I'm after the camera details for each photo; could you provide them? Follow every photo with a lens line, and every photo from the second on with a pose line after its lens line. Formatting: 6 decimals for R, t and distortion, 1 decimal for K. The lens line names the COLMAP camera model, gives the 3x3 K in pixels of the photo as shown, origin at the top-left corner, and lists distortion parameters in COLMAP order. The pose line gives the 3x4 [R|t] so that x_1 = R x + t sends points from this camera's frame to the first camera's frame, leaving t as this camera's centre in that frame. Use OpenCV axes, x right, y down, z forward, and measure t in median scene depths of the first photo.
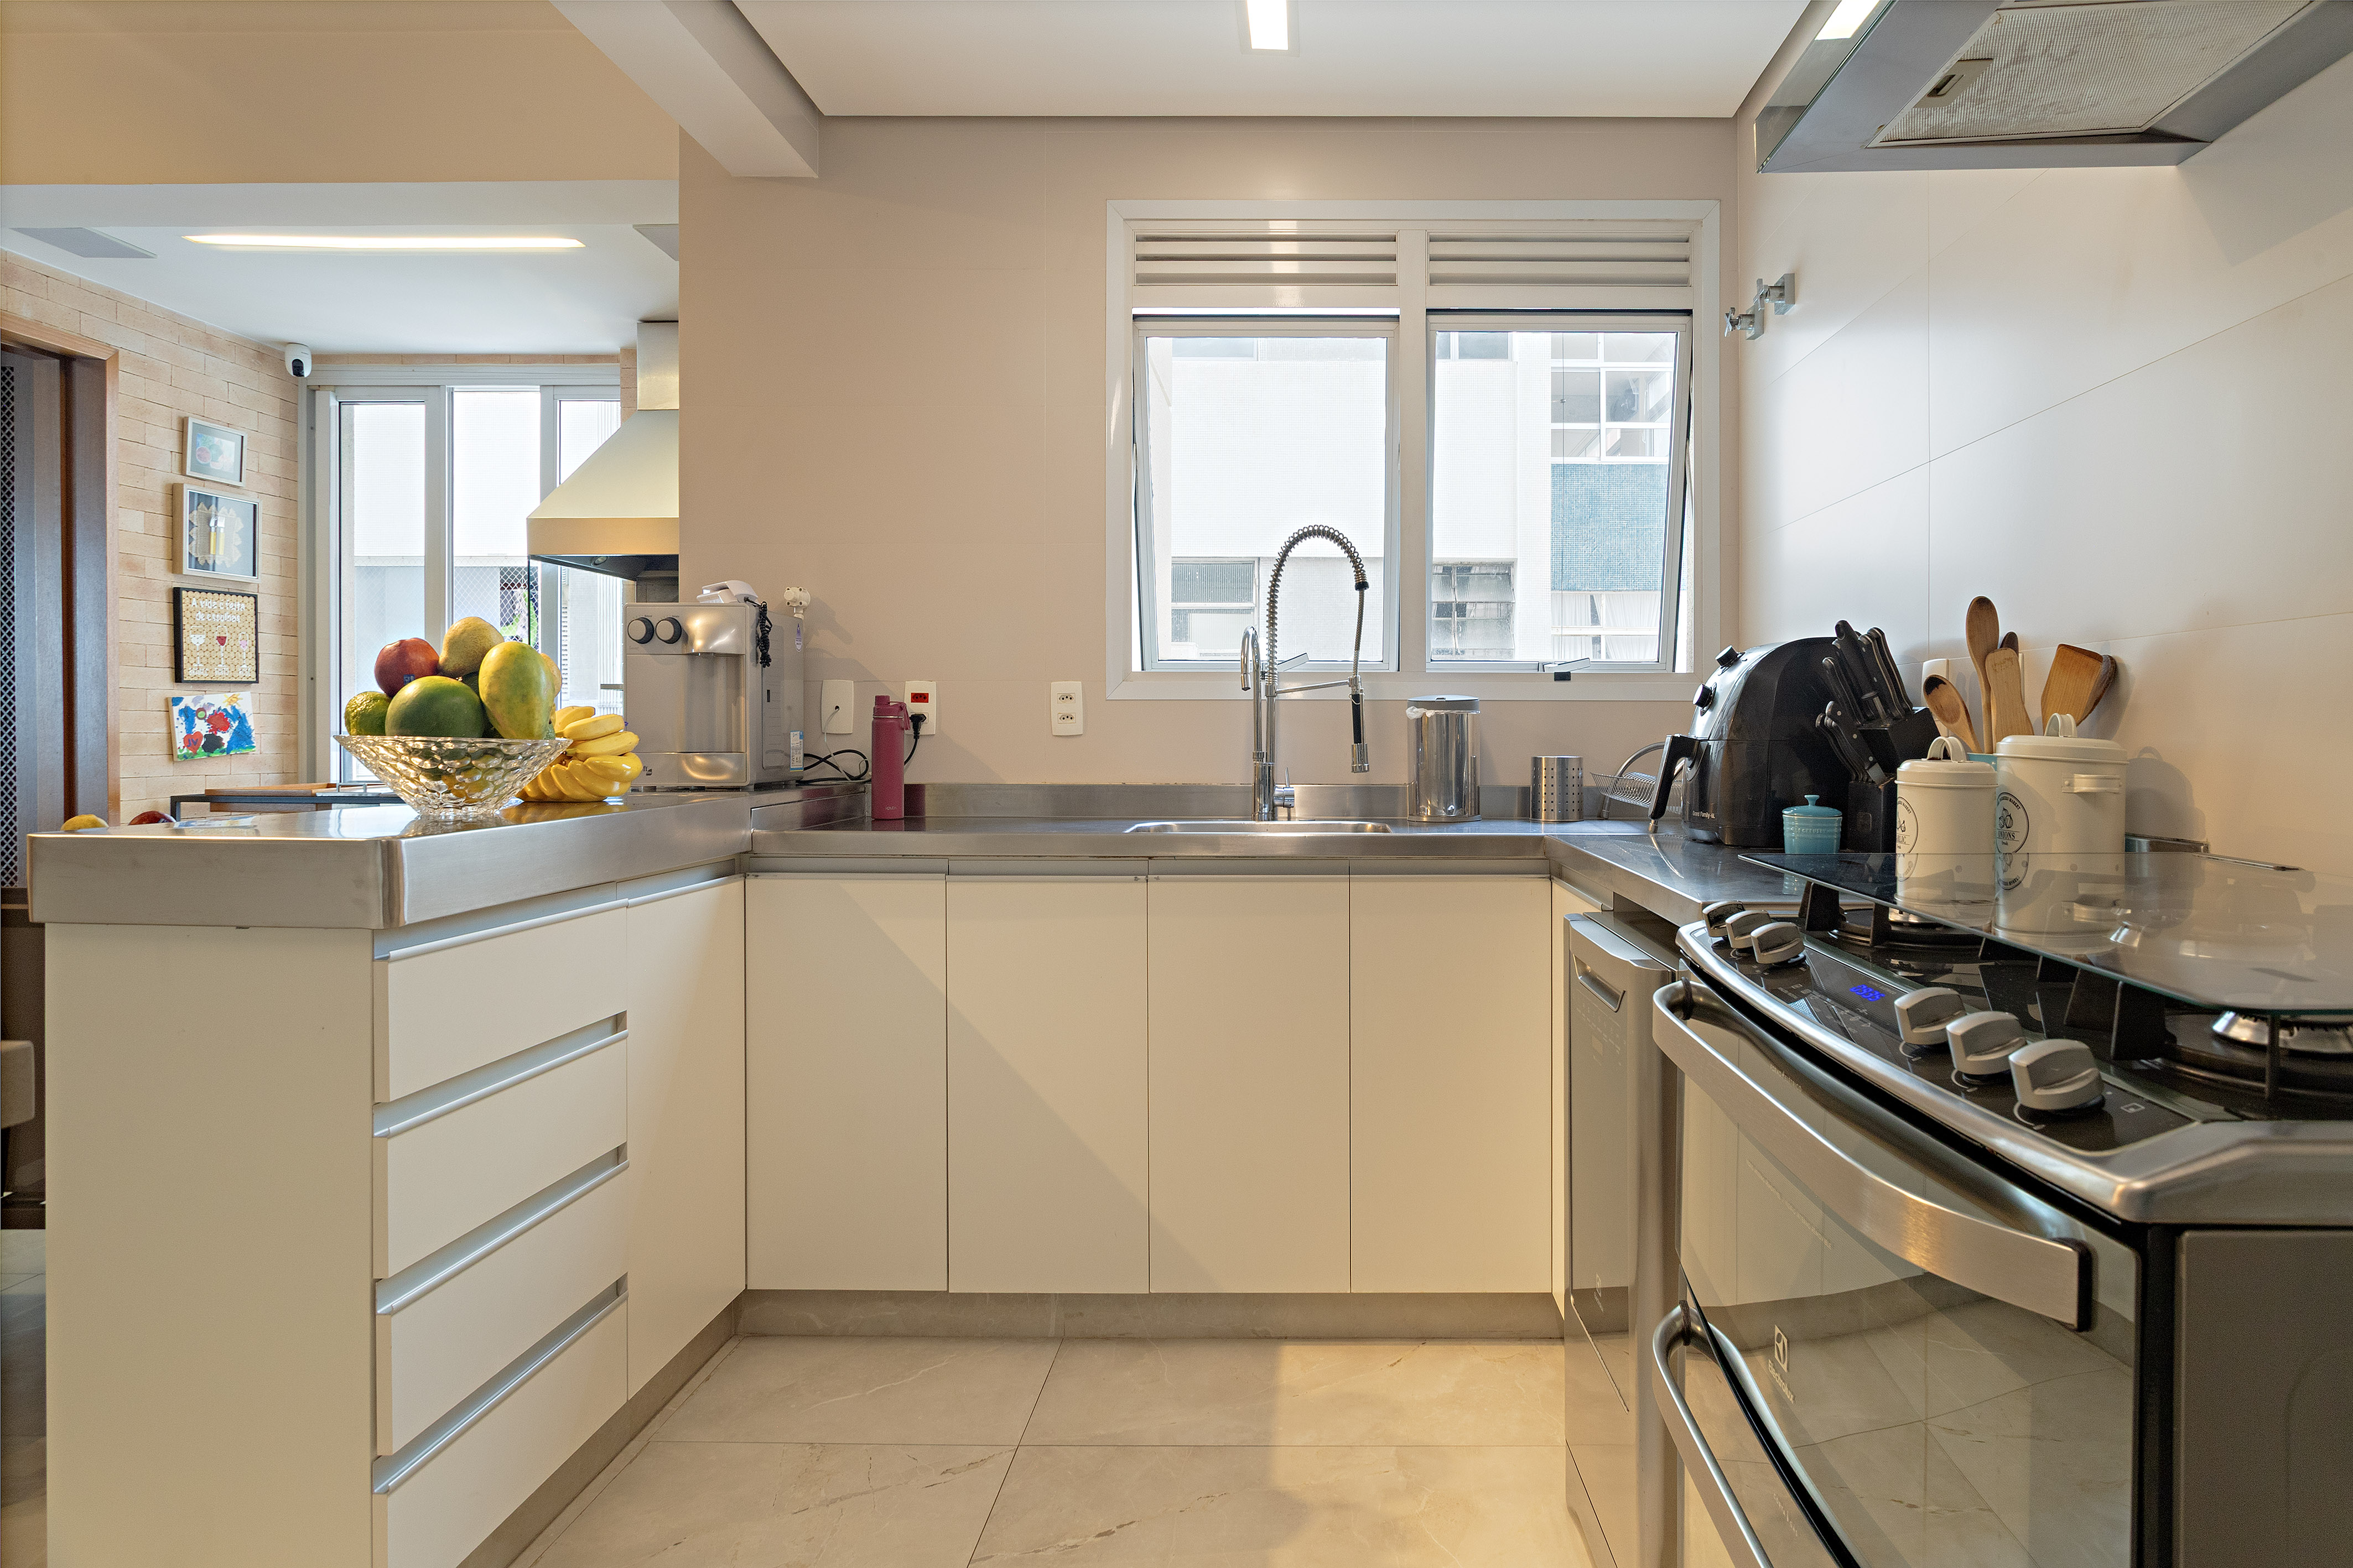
lens RADIAL K [[1348.3, 0, 1207.6], [0, 1348.3, 757.2], [0, 0, 1]] dist [-0.019209, -0.001045]
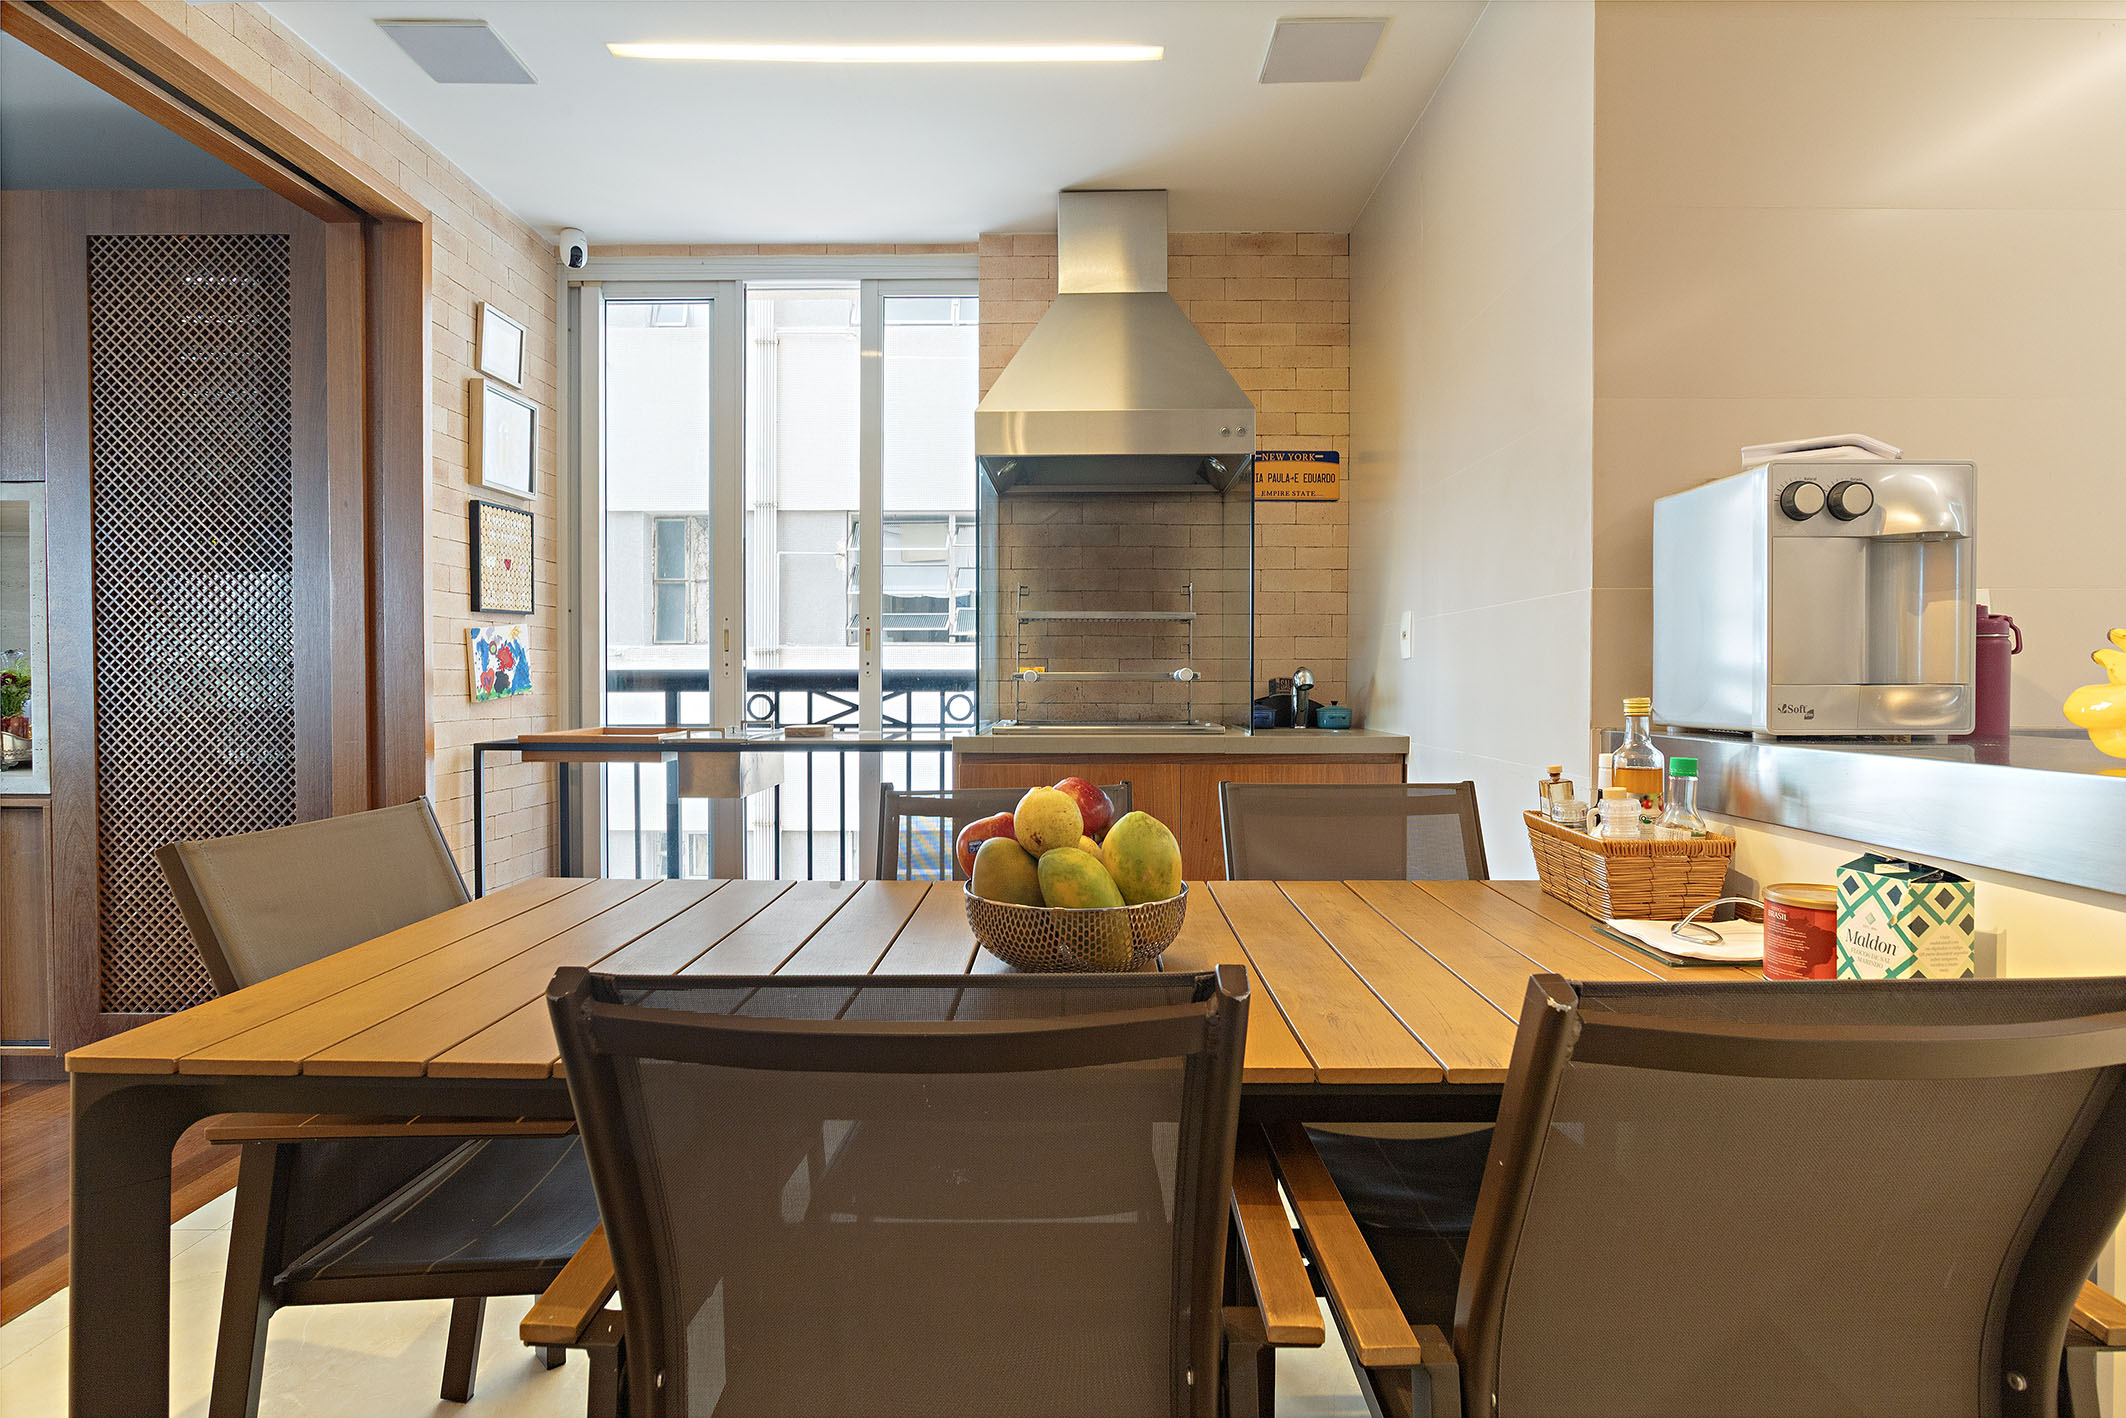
lens RADIAL K [[1135.3, 0, 958.3], [0, 1135.3, 712.2], [0, 0, 1]] dist [-0.013075, 0.002569]
pose [[0.999536, -0.002175, 0.030393, -0.773386], [0.001873, 0.999949, 0.009961, 0.004023], [-0.030413, -0.009900, 0.999488, 0.411610]]
